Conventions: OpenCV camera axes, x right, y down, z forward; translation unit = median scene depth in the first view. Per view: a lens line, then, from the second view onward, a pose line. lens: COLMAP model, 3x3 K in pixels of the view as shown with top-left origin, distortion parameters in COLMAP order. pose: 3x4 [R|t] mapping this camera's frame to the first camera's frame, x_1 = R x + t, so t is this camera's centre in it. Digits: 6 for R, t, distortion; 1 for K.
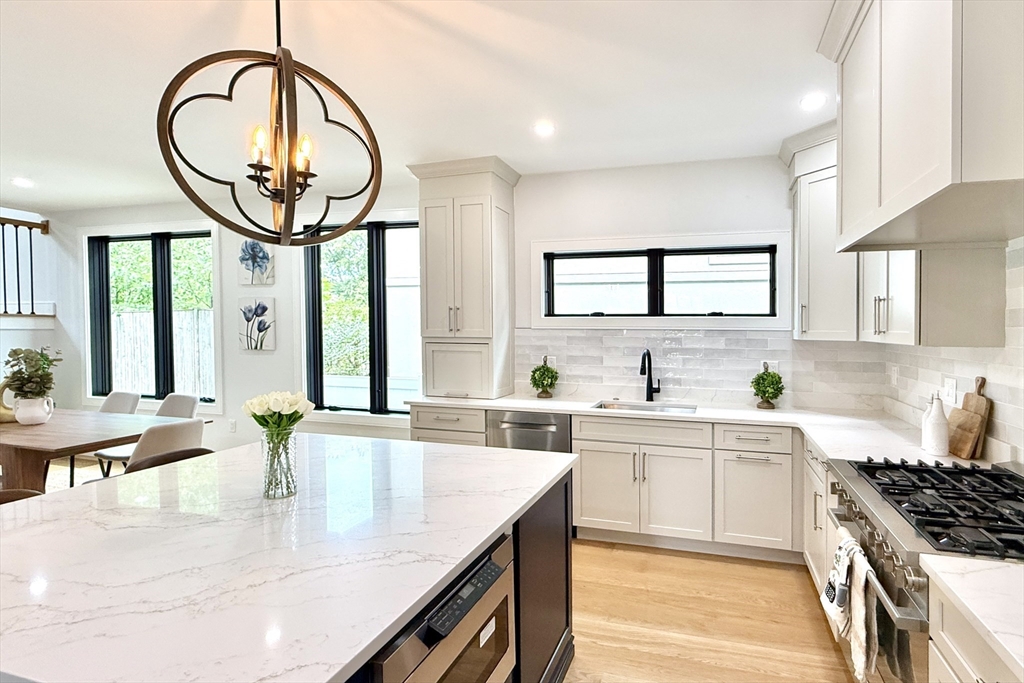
lens RADIAL K [[429.5, 0, 529.7], [0, 429.5, 348.3], [0, 0, 1]] dist [-0.010311, -0.000856]
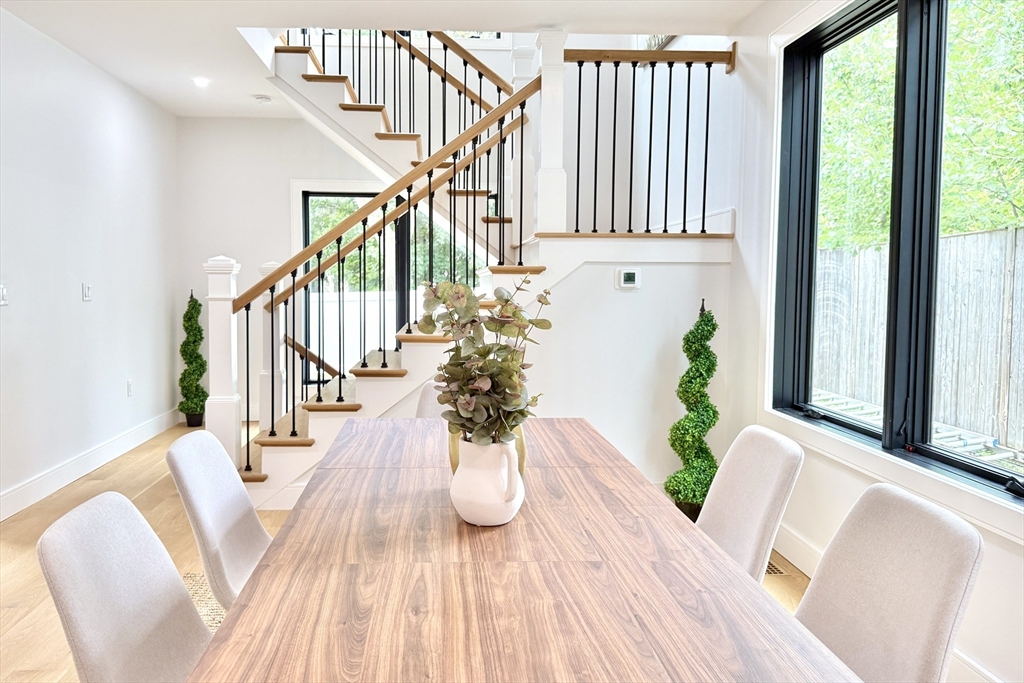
lens RADIAL K [[743.8, 0, 507.7], [0, 743.8, 330.3], [0, 0, 1]] dist [0.048094, -0.042712]
pose [[0.316026, 0.057028, -0.947035, -0.425059], [-0.041730, 0.998061, 0.046176, 0.005183], [0.947832, 0.024927, 0.317793, 0.542476]]
